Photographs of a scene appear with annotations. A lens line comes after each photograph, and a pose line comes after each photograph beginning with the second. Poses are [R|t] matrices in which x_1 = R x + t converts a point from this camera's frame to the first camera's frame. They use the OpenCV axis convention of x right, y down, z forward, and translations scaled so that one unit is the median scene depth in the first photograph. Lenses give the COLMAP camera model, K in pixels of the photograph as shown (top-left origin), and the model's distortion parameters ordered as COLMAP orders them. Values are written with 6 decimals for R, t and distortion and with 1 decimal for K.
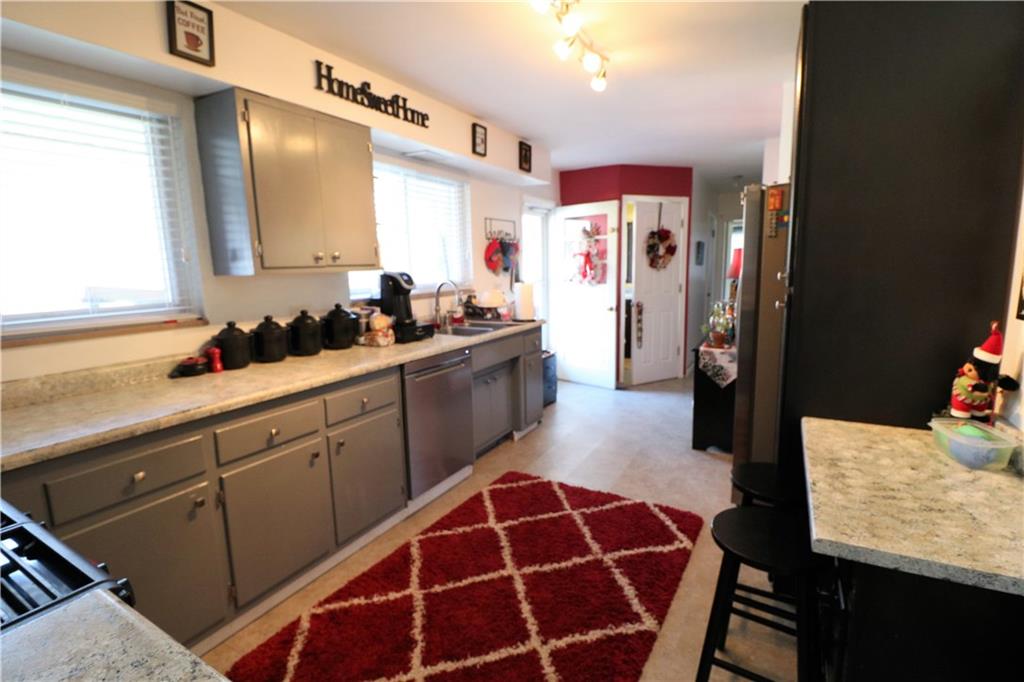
lens RADIAL K [[473.6, 0, 521.2], [0, 473.6, 337.9], [0, 0, 1]] dist [0.000855, -0.014690]
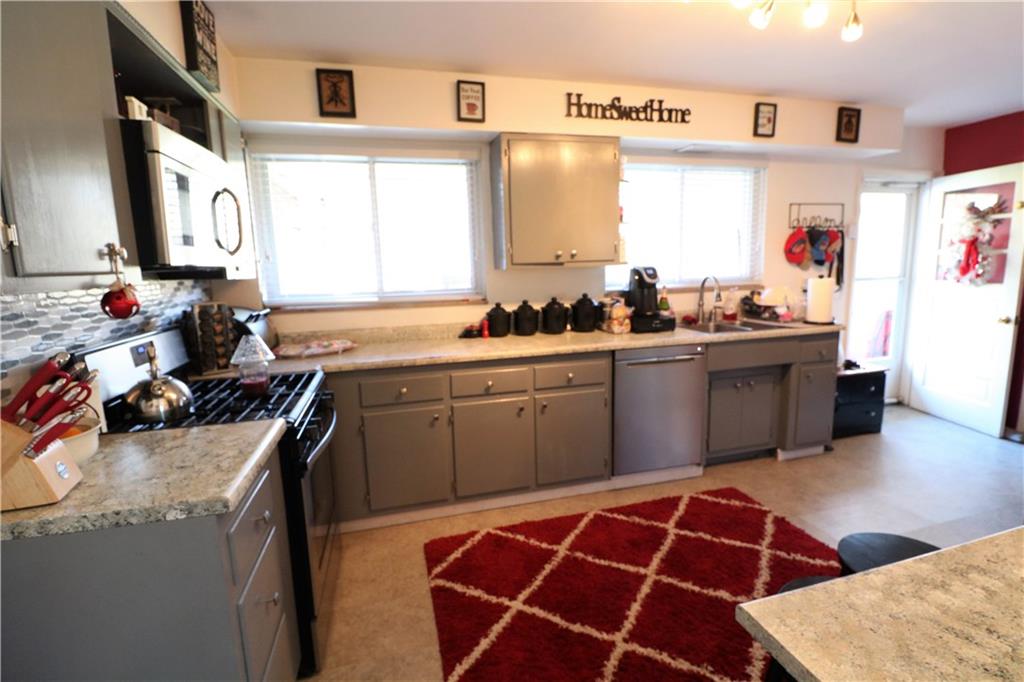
lens RADIAL K [[473.6, 0, 521.2], [0, 473.6, 337.9], [0, 0, 1]] dist [0.000855, -0.014690]
pose [[0.699038, 0.109249, -0.706690, 0.337875], [-0.096218, 0.993644, 0.058434, -0.015836], [0.708582, 0.027149, 0.705106, 0.058225]]
